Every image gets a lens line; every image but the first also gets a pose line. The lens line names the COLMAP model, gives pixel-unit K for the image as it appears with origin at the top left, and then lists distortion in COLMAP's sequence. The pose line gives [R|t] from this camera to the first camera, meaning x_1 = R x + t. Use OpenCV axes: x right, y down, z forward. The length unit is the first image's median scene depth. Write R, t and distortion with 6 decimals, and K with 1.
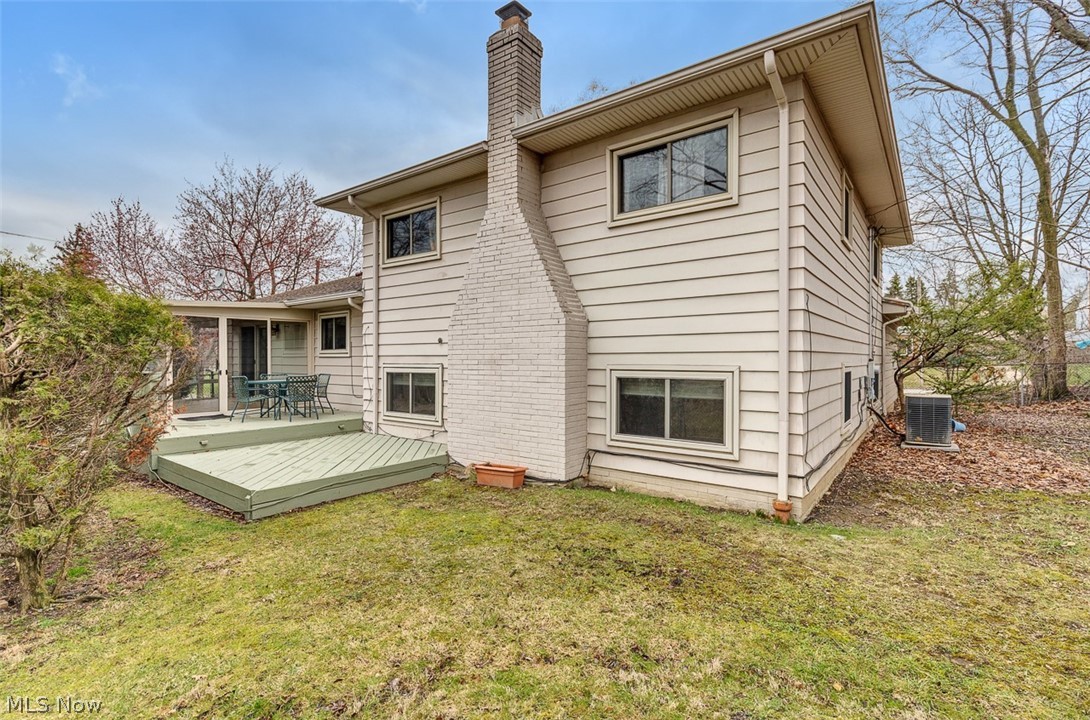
lens RADIAL K [[503.4, 0, 538.6], [0, 503.4, 361.6], [0, 0, 1]] dist [0.011335, 0.000115]
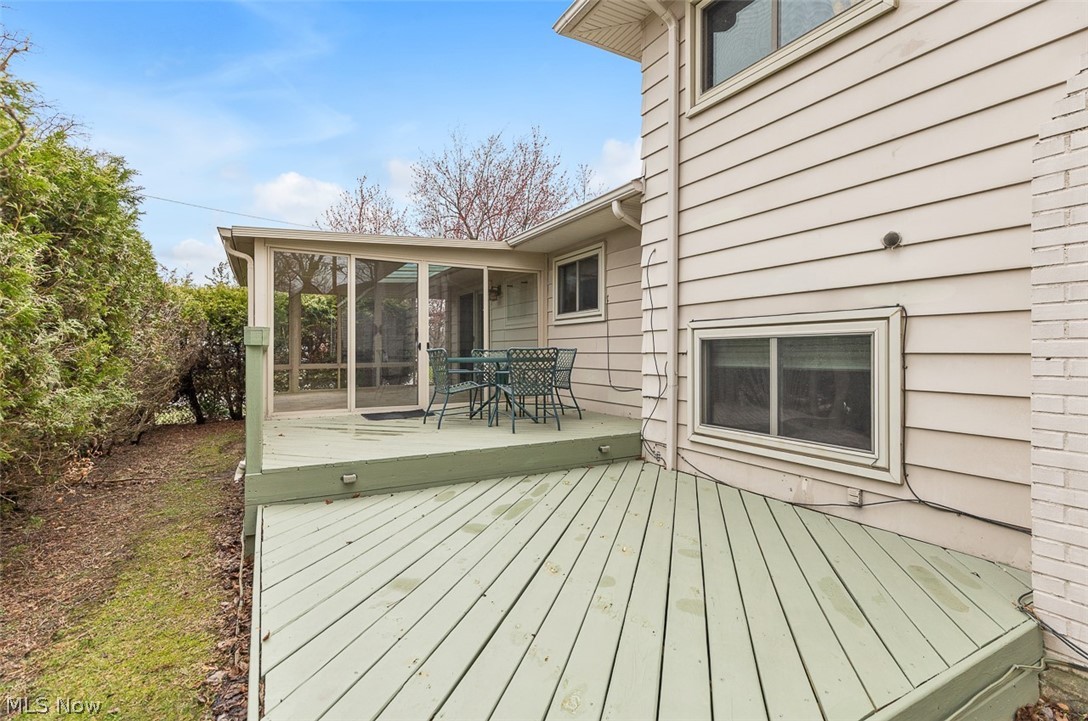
lens RADIAL K [[502.4, 0, 542.5], [0, 502.4, 355.7], [0, 0, 1]] dist [0.011335, 0.000115]
pose [[0.919374, 0.005151, -0.393350, -0.242660], [-0.003764, 0.999984, 0.004298, 0.033170], [0.393365, -0.002471, 0.919379, 0.499101]]
